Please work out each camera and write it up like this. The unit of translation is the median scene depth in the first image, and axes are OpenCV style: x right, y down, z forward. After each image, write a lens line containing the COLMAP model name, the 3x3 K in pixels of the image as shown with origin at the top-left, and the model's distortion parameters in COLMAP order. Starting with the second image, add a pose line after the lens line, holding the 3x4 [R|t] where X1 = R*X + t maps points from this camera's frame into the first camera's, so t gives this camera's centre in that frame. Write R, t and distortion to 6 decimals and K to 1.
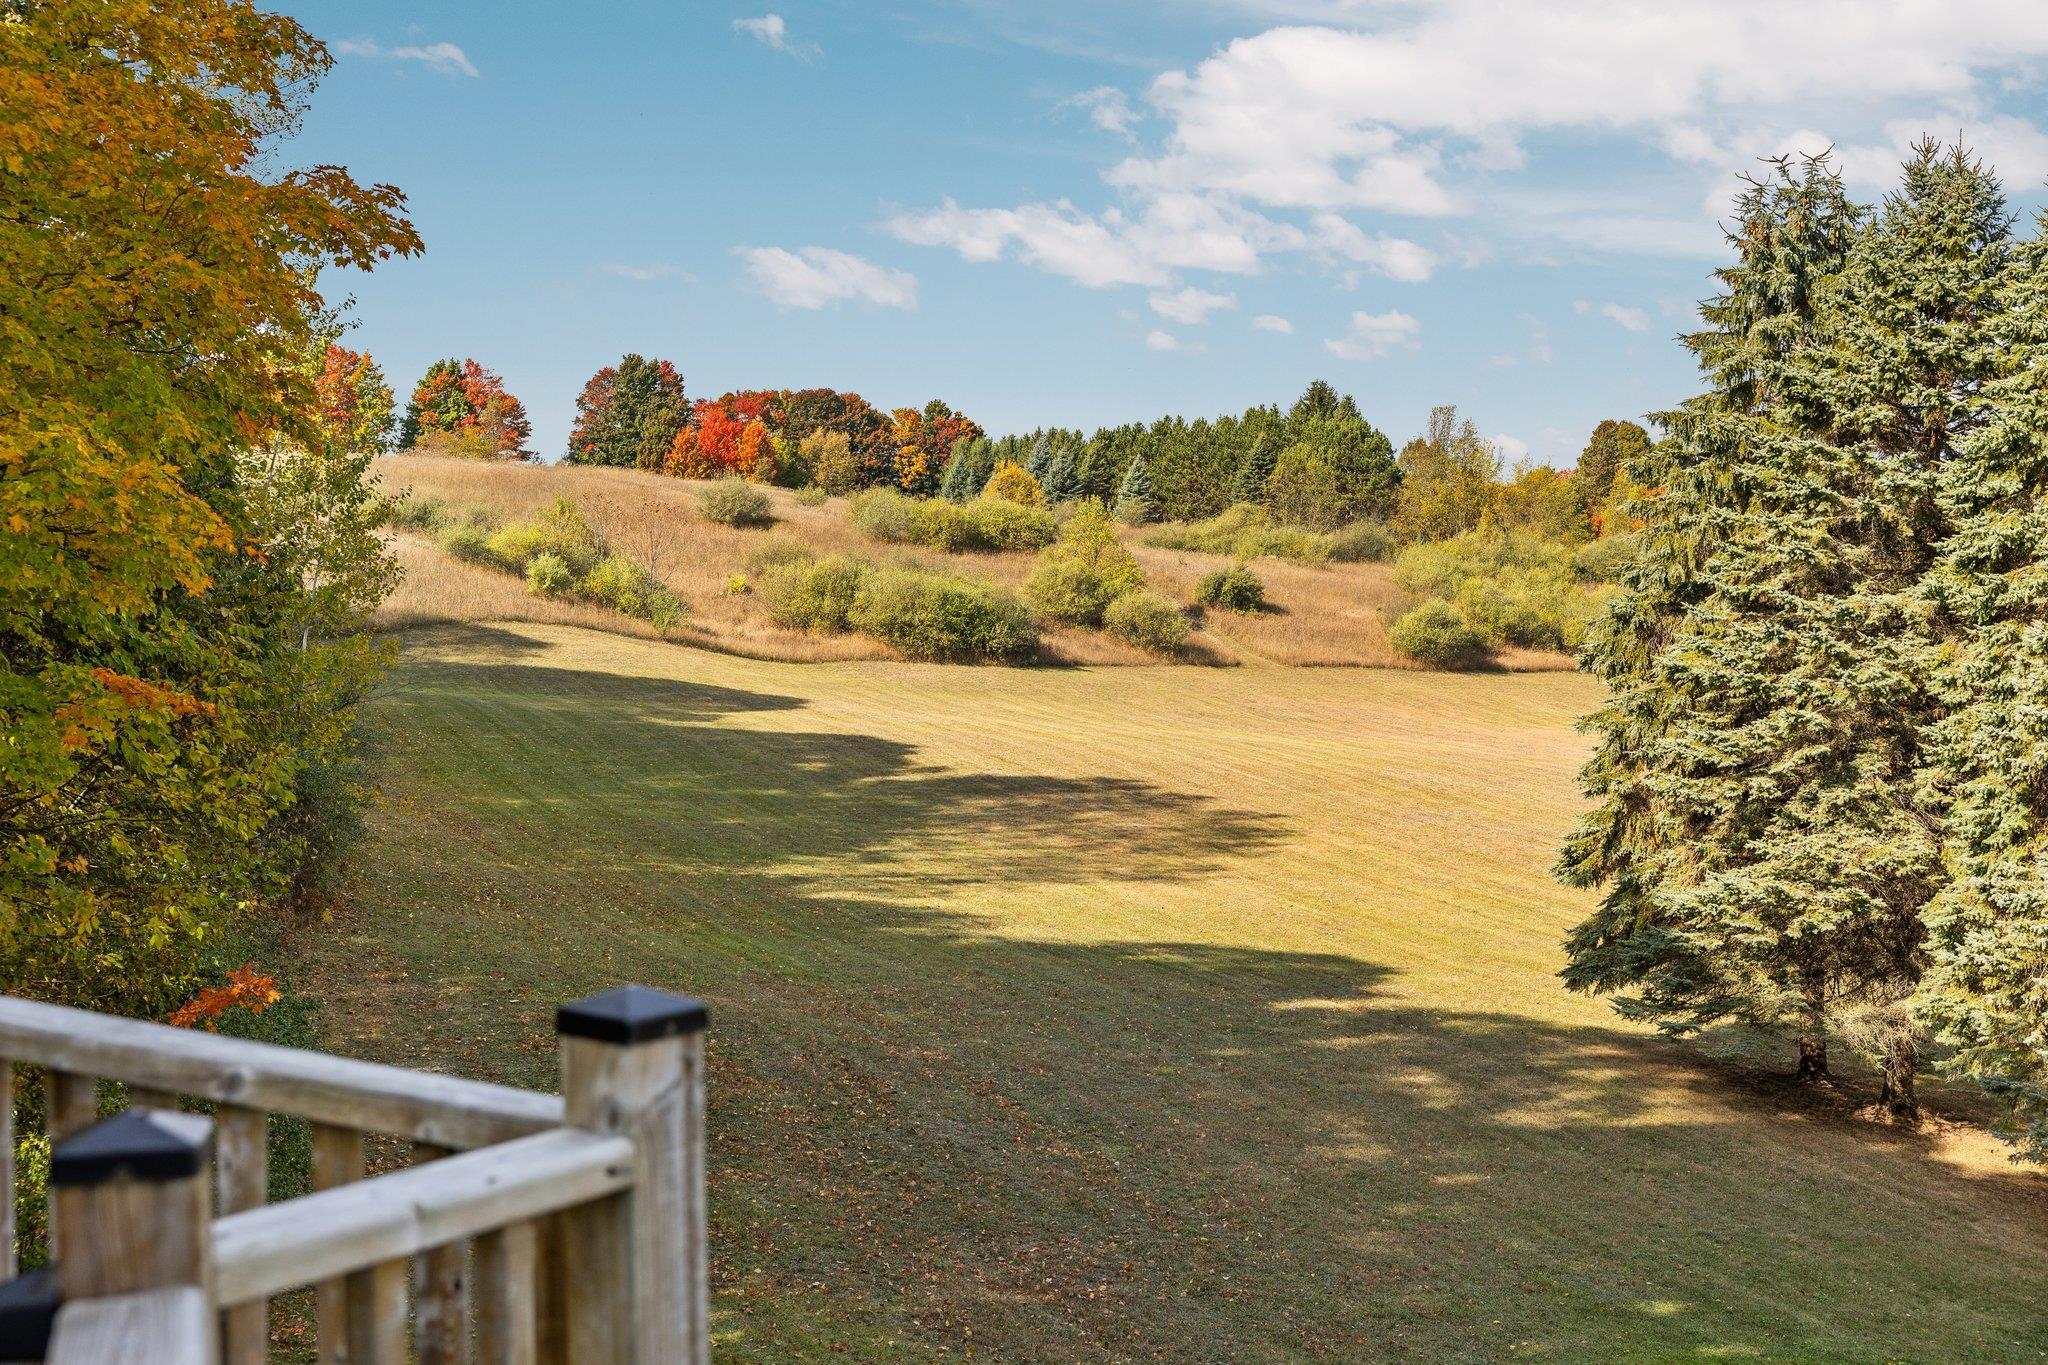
lens RADIAL K [[2596.8, 0, 1033.4], [0, 2596.8, 690.2], [0, 0, 1]] dist [0.019972, 0.000000]
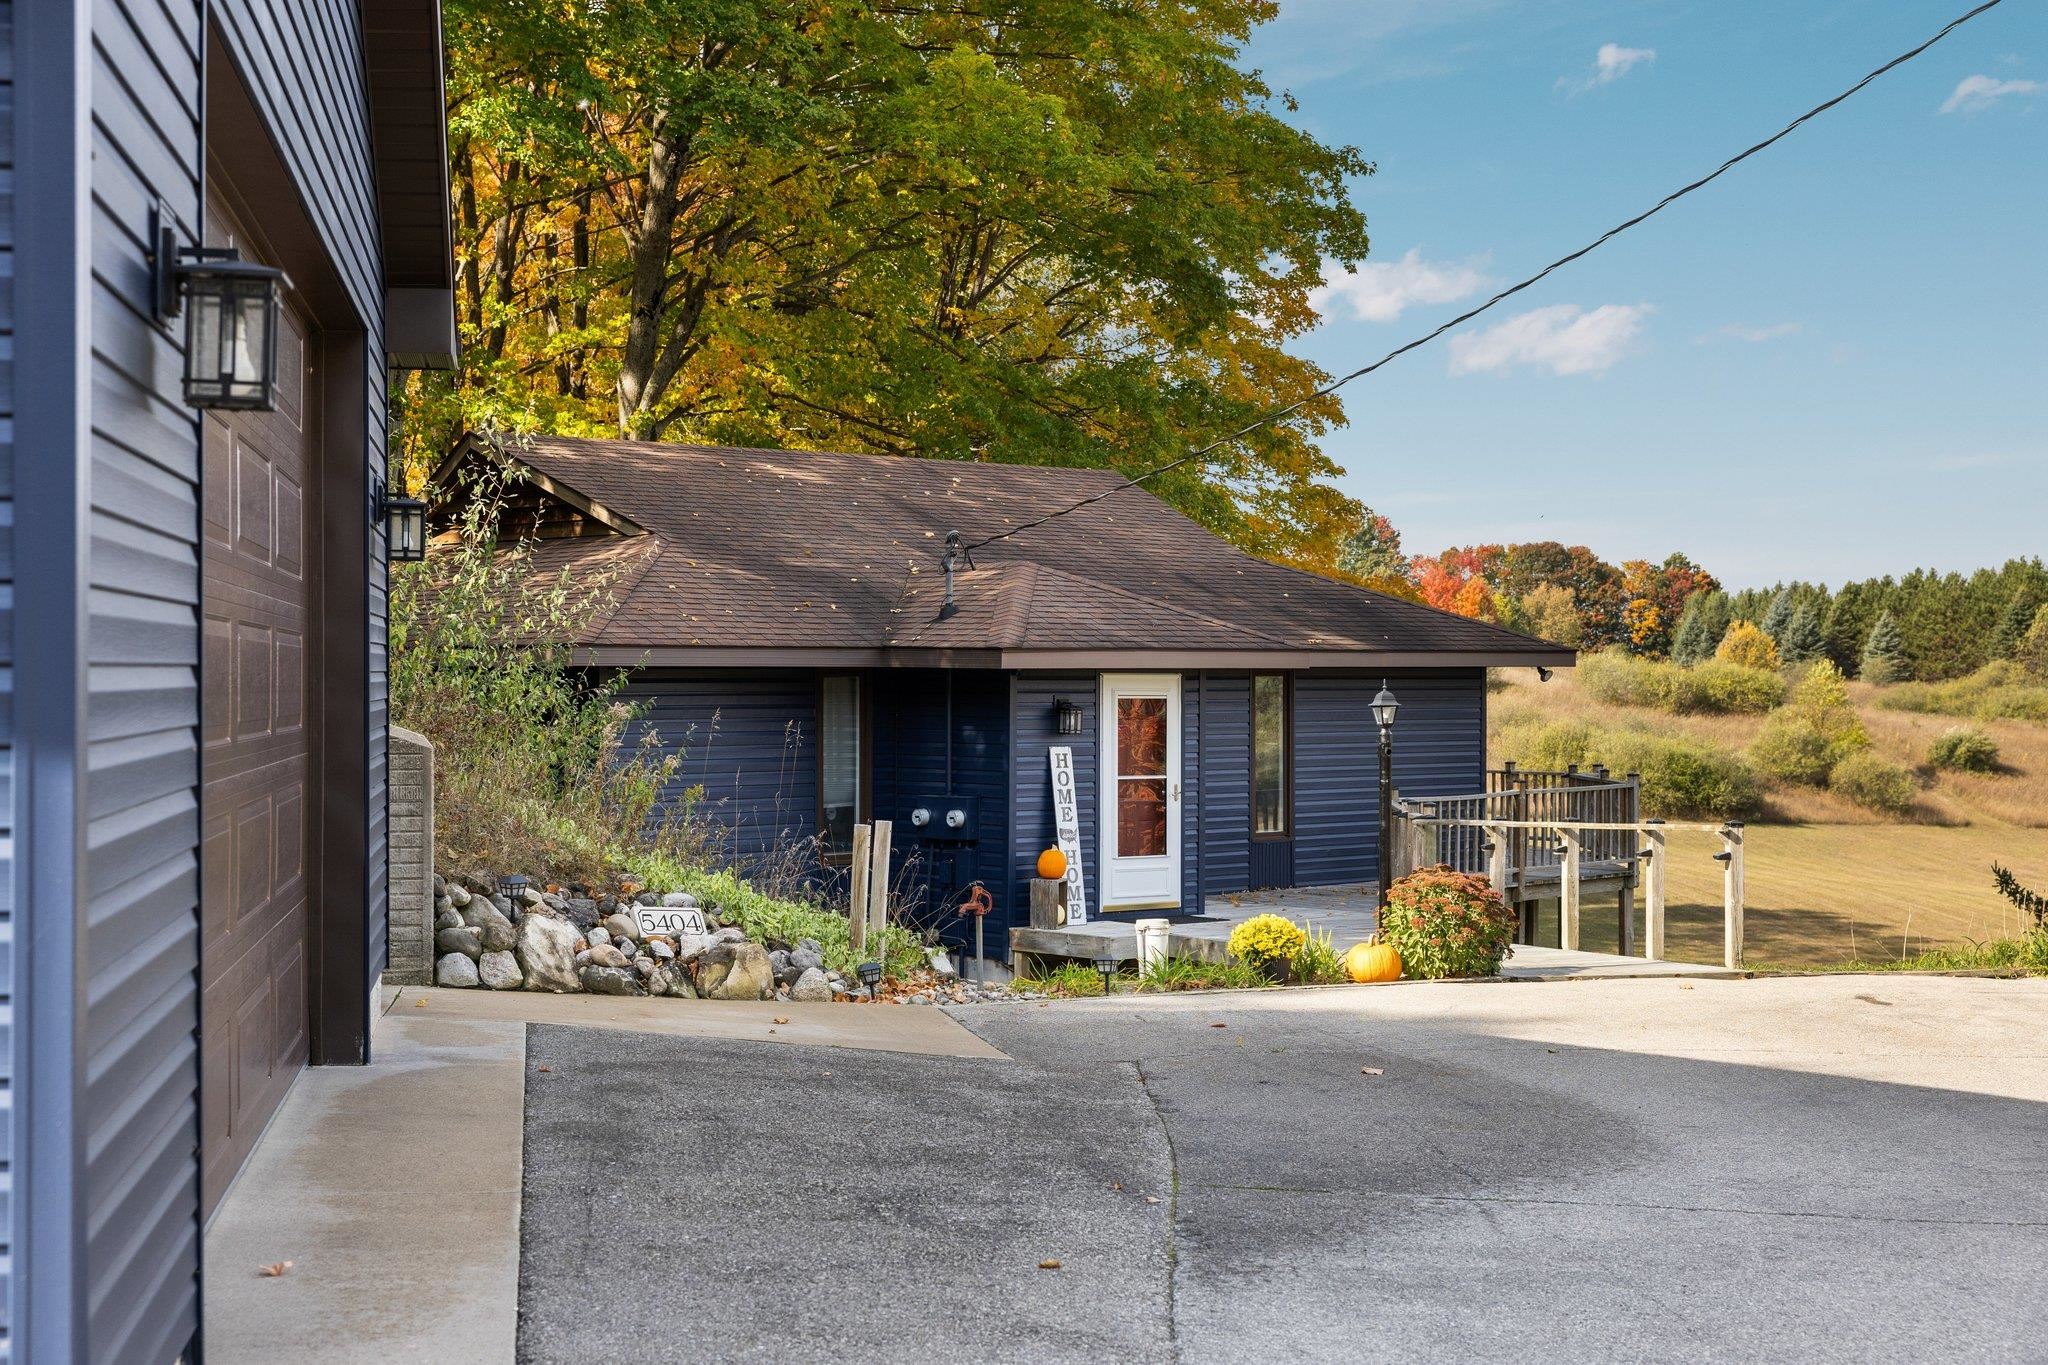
lens RADIAL K [[2894.7, 0, 1019.5], [0, 2894.7, 685.9], [0, 0, 1]] dist [0.021004, 0.000000]
pose [[0.966531, -0.004082, -0.256516, 0.011138], [-0.011809, 0.998105, -0.060382, 0.008413], [0.256276, 0.061390, 0.964652, -0.184515]]
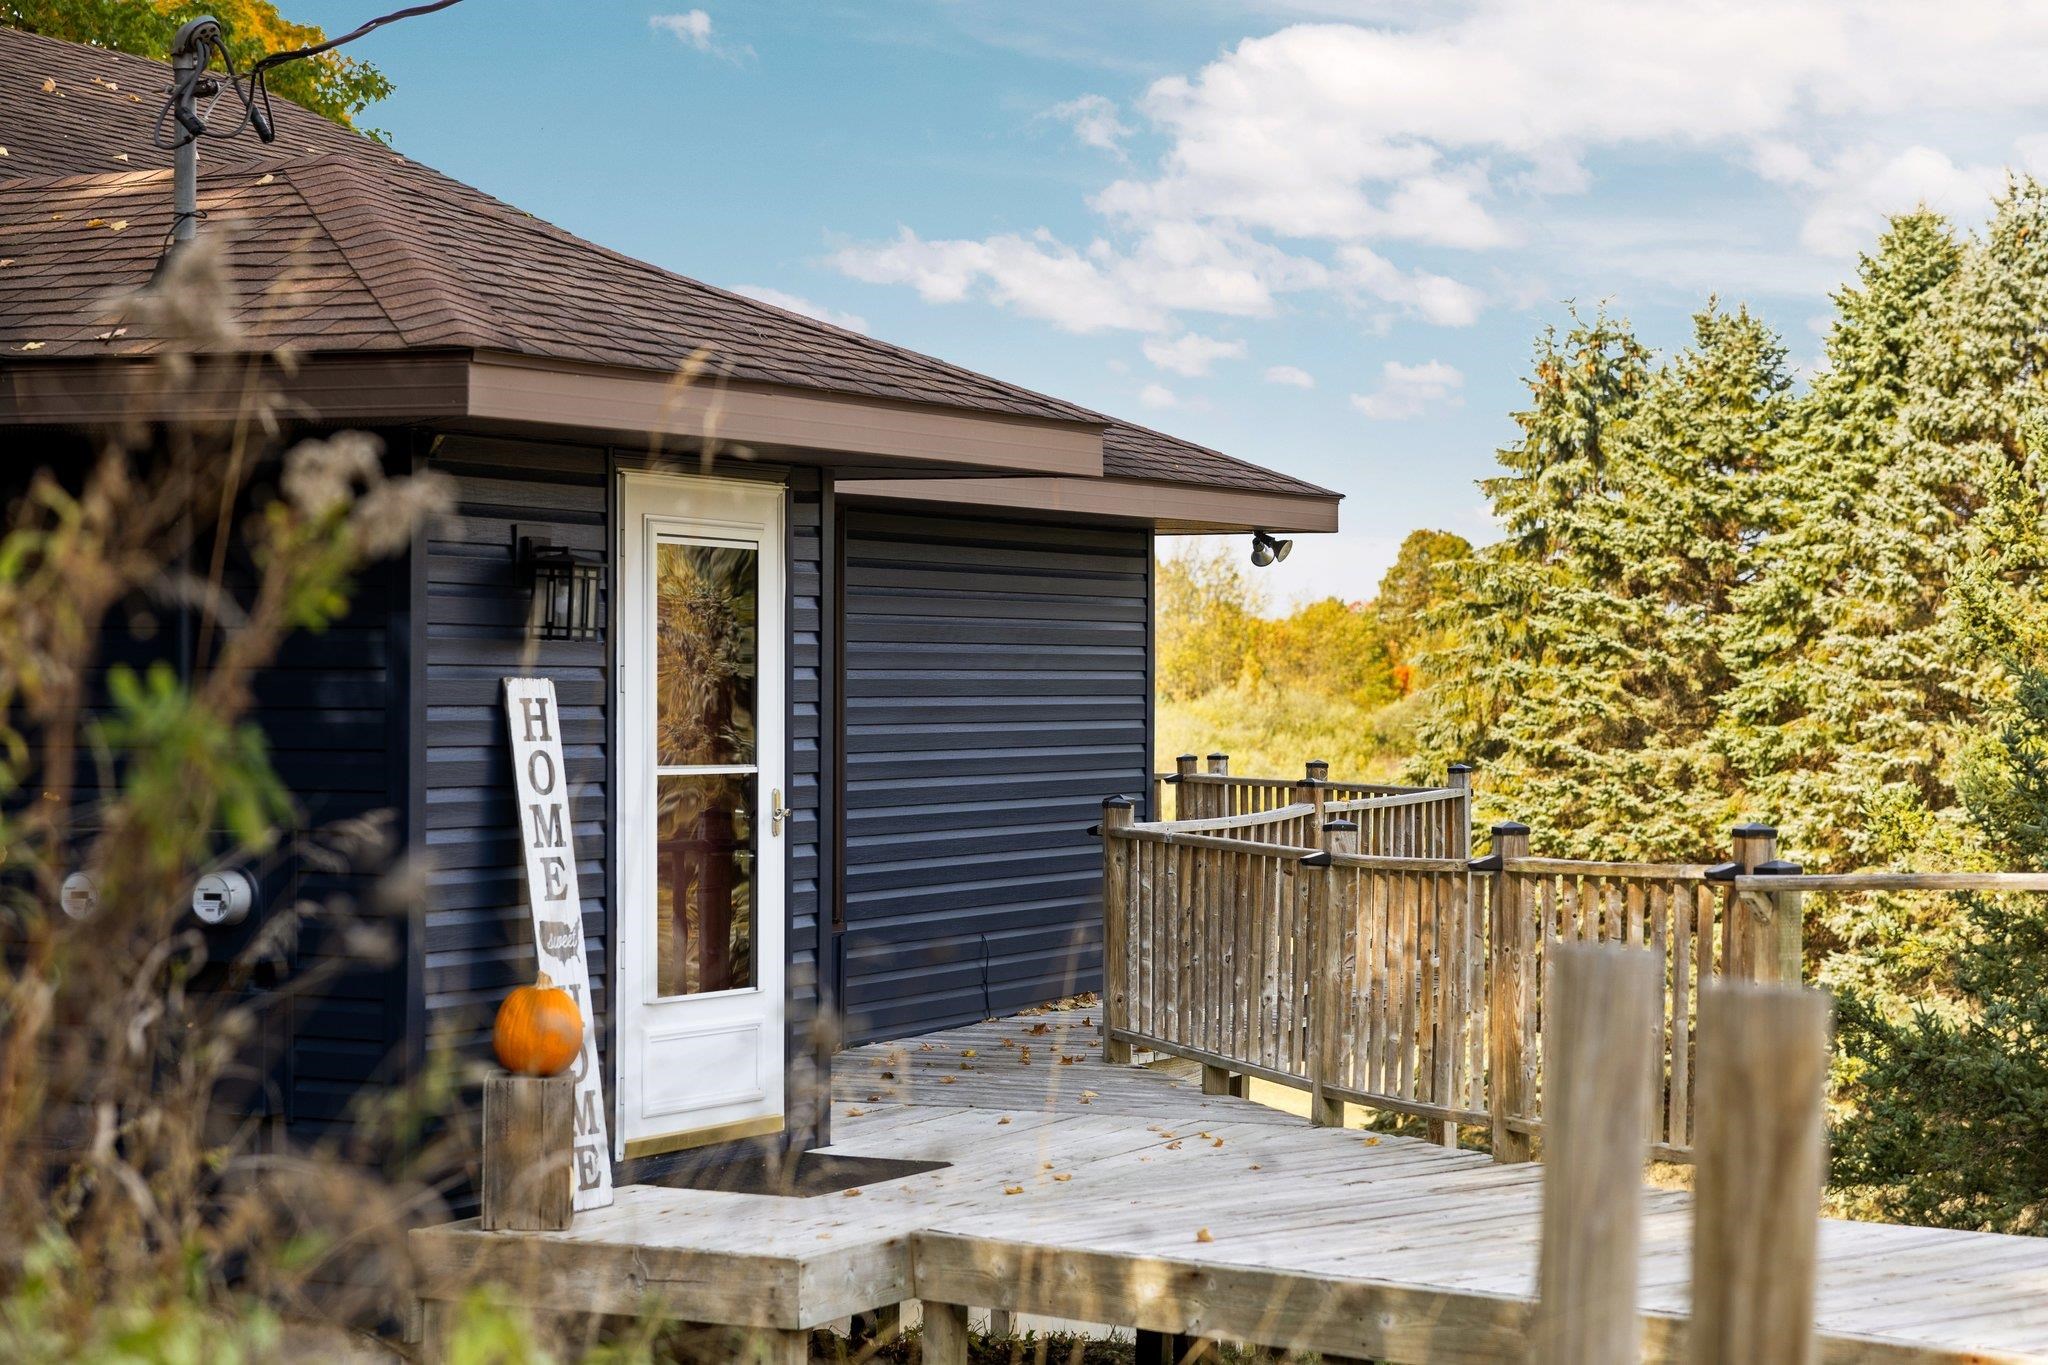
lens RADIAL K [[3973.9, 0, 1027.1], [0, 3973.9, 683.9], [0, 0, 1]] dist [0.064520, 0.000000]
pose [[0.993017, -0.004009, 0.117902, -0.022929], [0.011377, 0.998019, -0.061882, 0.007051], [-0.117421, 0.062792, 0.991095, -0.113012]]
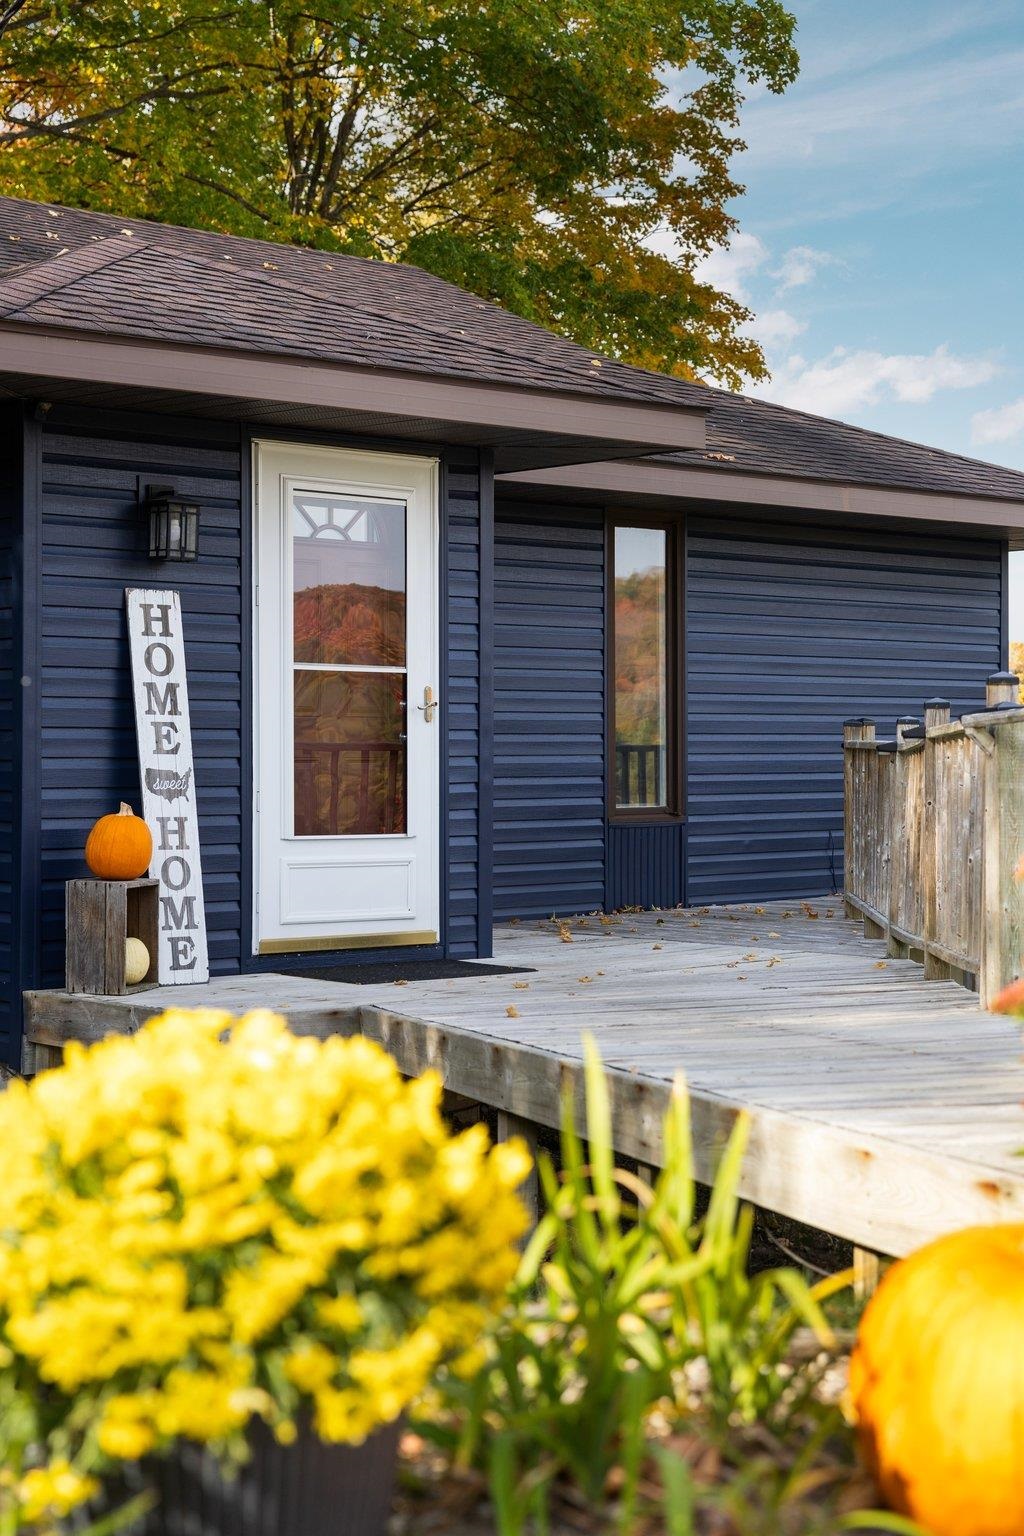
lens RADIAL K [[2413.6, 0, 505.5], [0, 2413.6, 758.5], [0, 0, 1]] dist [-0.018453, 0.000000]
pose [[0.967937, -0.006022, -0.251120, -0.002336], [-0.009200, 0.998192, -0.059398, 0.009648], [0.251024, 0.059804, 0.966132, -0.096517]]
